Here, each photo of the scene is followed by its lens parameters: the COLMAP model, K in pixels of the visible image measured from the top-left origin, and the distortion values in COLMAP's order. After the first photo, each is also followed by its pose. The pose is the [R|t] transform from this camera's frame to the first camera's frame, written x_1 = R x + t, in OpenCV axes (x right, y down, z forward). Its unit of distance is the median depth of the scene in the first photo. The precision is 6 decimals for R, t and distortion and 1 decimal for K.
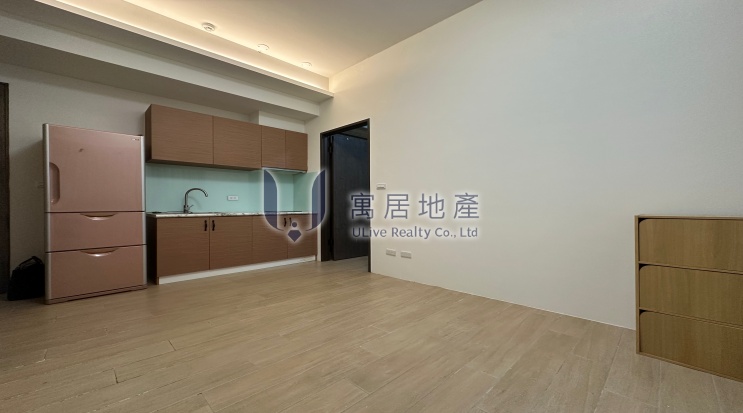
lens RADIAL K [[297.6, 0, 368.3], [0, 297.6, 205.1], [0, 0, 1]] dist [-0.000054, -0.000581]
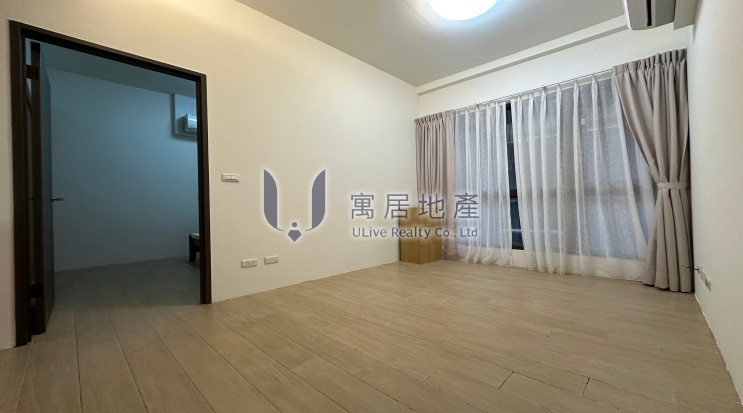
lens RADIAL K [[297.6, 0, 371.3], [0, 297.6, 204.8], [0, 0, 1]] dist [-0.000054, -0.000581]
pose [[-0.033407, 0.015475, 0.999322, -1.086758], [0.007837, 0.999853, -0.015222, 0.027589], [-0.999411, 0.007323, -0.033523, 1.052494]]
